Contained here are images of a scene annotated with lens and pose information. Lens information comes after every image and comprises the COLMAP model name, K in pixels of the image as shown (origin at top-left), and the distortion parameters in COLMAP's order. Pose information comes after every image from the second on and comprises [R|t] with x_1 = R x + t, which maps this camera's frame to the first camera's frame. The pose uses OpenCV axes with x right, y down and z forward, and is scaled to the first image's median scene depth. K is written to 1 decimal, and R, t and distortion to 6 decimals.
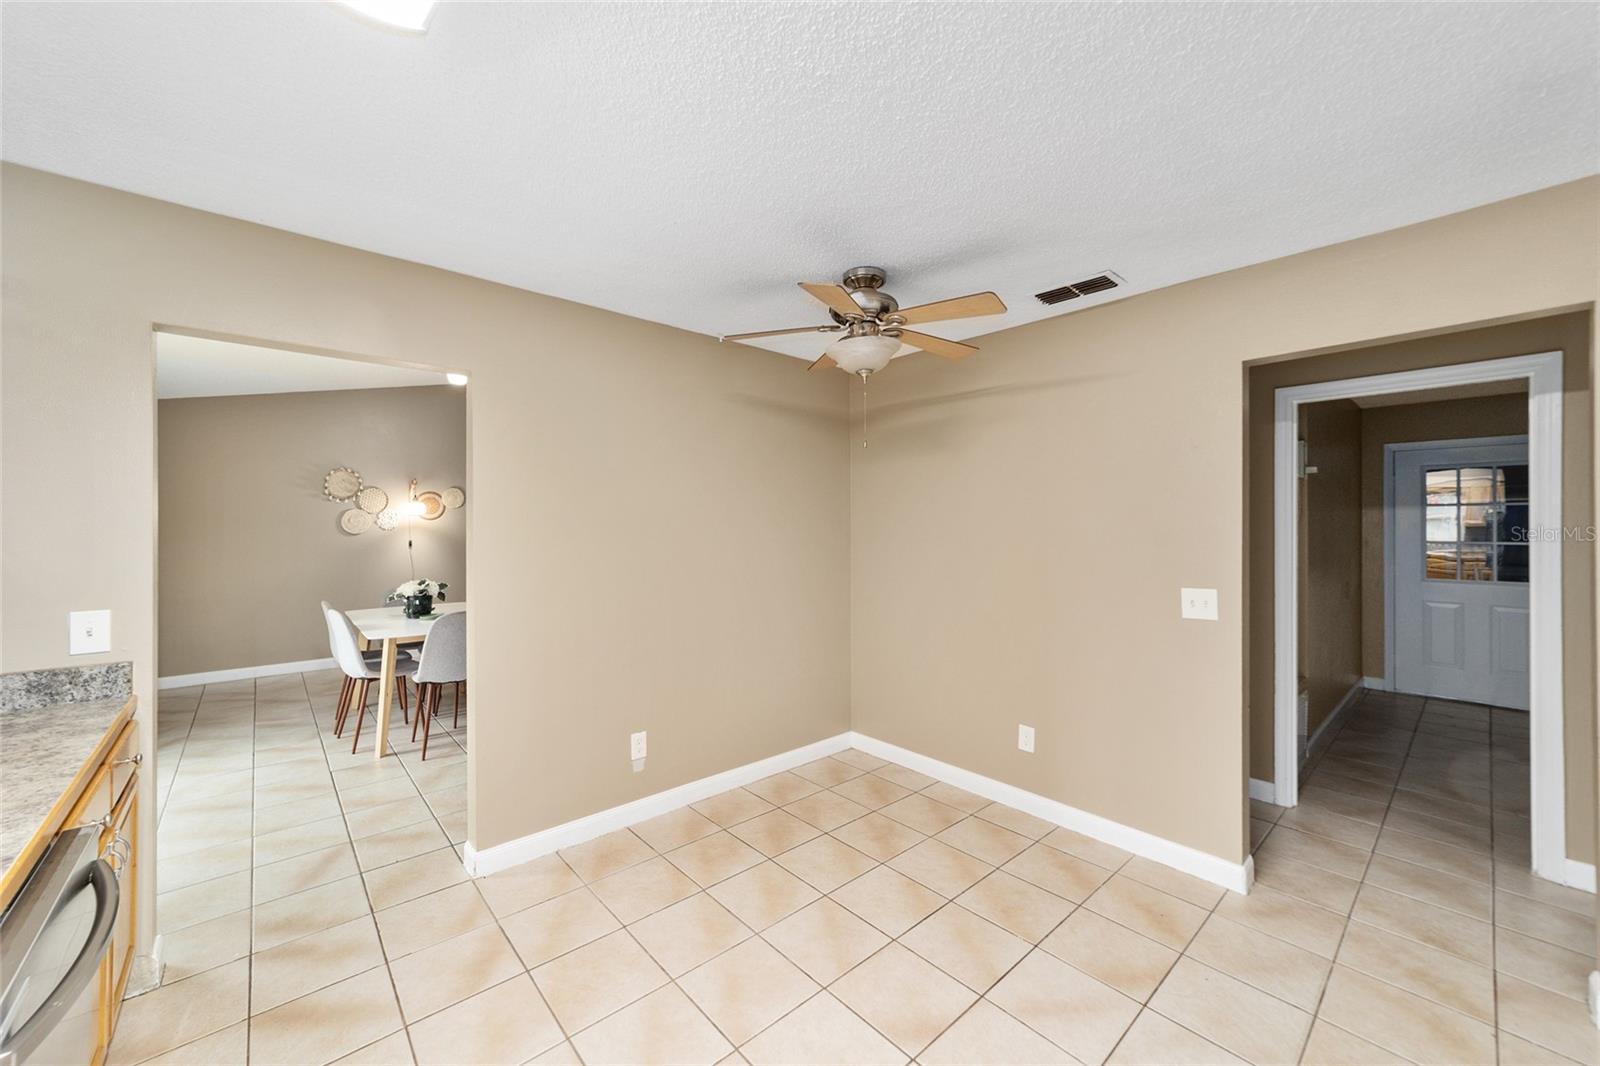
lens RADIAL K [[617.9, 0, 781.8], [0, 617.9, 527.9], [0, 0, 1]] dist [-0.001724, -0.000136]
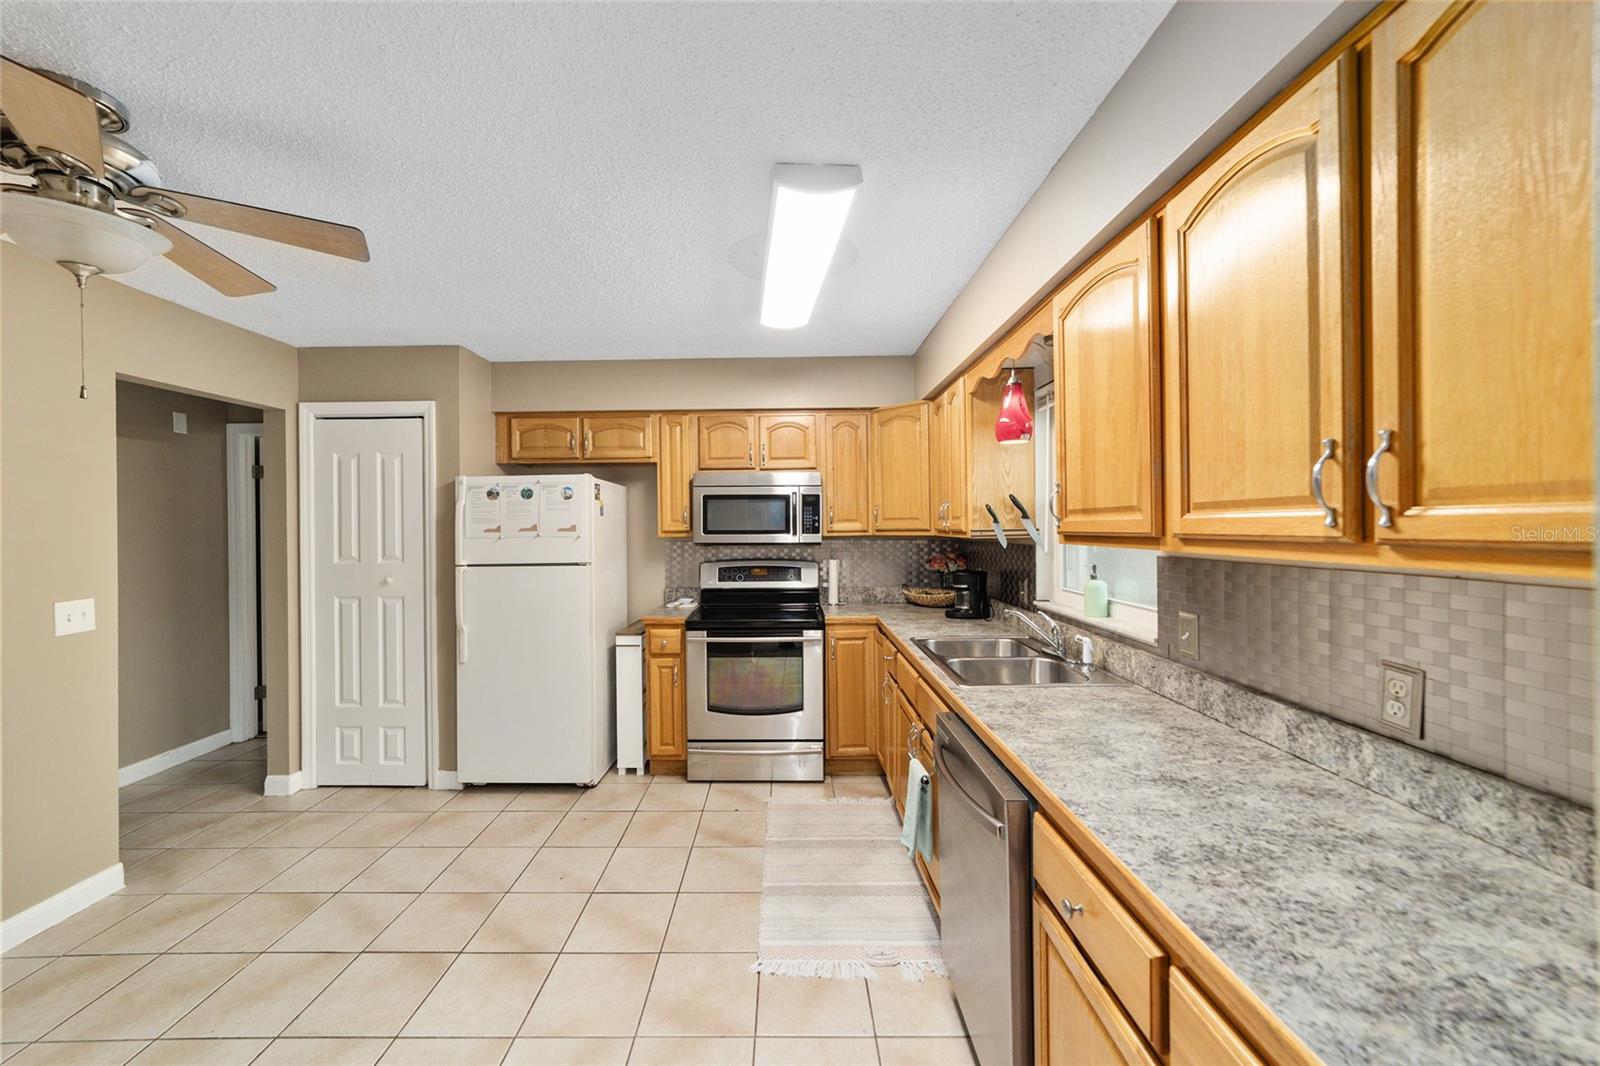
lens RADIAL K [[617.9, 0, 781.8], [0, 617.9, 527.9], [0, 0, 1]] dist [-0.001724, -0.000136]
pose [[-0.750016, 0.008927, 0.661359, -0.814814], [0.010167, 0.999946, -0.001967, 0.002442], [-0.661341, 0.005249, -0.750067, 1.096174]]
